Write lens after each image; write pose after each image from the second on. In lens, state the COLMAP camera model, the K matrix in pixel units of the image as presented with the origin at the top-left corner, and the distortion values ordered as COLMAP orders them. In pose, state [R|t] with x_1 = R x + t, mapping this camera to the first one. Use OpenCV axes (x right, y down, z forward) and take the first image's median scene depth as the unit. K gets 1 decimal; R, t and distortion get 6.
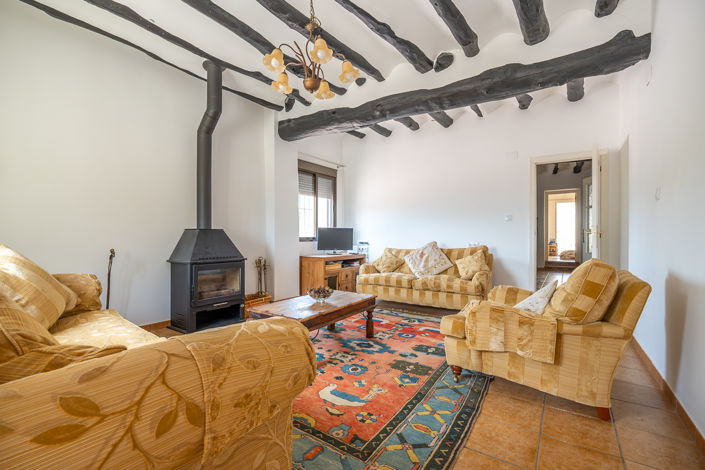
lens RADIAL K [[310.5, 0, 348.8], [0, 310.5, 235.0], [0, 0, 1]] dist [-0.011790, 0.001949]
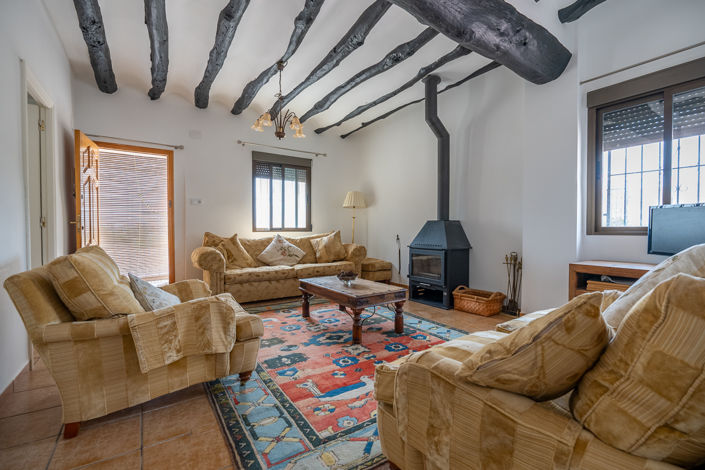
lens RADIAL K [[310.5, 0, 359.5], [0, 310.5, 234.8], [0, 0, 1]] dist [-0.011790, 0.001949]
pose [[-0.335488, 0.015552, -0.941916, 0.604120], [0.003634, 0.999878, 0.015215, 0.012440], [0.942037, 0.001682, -0.335504, 0.902484]]
